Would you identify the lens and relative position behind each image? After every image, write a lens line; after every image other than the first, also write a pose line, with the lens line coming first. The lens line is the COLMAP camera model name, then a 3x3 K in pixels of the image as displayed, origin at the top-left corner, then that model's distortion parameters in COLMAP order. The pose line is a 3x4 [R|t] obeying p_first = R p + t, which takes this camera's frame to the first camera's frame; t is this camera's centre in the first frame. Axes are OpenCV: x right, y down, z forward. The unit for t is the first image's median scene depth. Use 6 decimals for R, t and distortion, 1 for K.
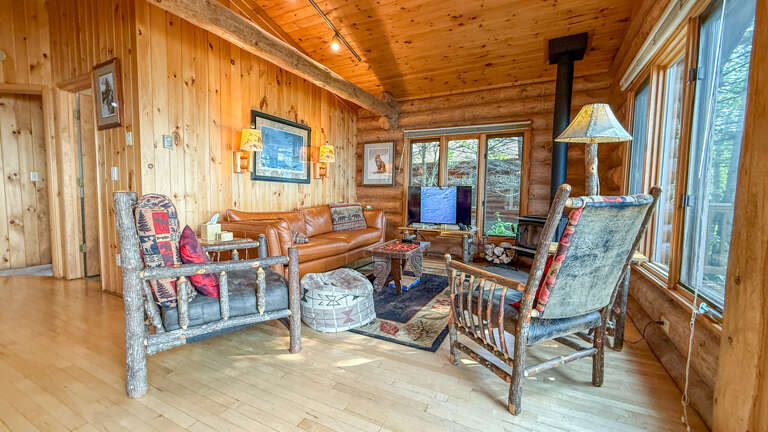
lens RADIAL K [[319.8, 0, 381.3], [0, 319.8, 216.7], [0, 0, 1]] dist [0.002075, -0.000311]
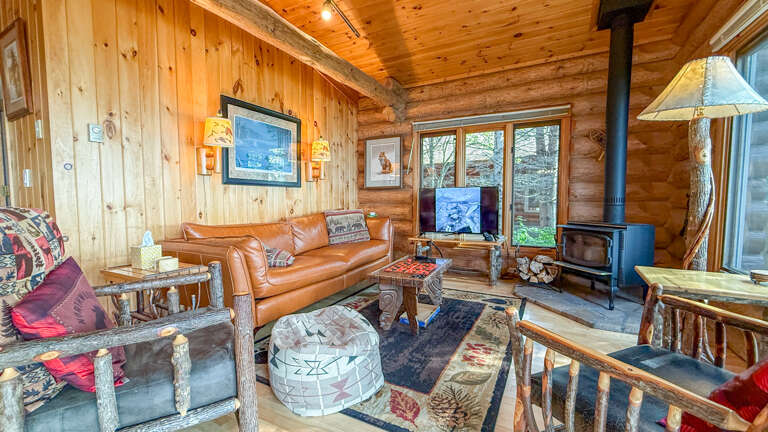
lens RADIAL K [[319.8, 0, 380.6], [0, 319.8, 217.8], [0, 0, 1]] dist [0.002075, -0.000311]
pose [[0.999658, -0.017752, -0.019207, -0.003265], [0.017613, 0.999818, -0.007391, -0.019815], [0.019334, 0.007050, 0.999788, 0.232303]]
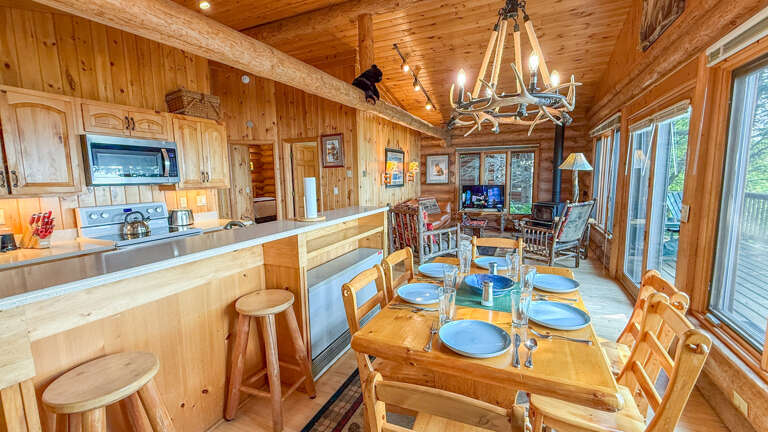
lens RADIAL K [[319.8, 0, 382.2], [0, 319.8, 217.5], [0, 0, 1]] dist [0.002075, -0.000311]
pose [[0.998522, -0.039708, 0.037101, -0.530674], [0.037262, 0.997225, 0.064445, -0.073161], [-0.039557, -0.062967, 0.997231, -0.808910]]
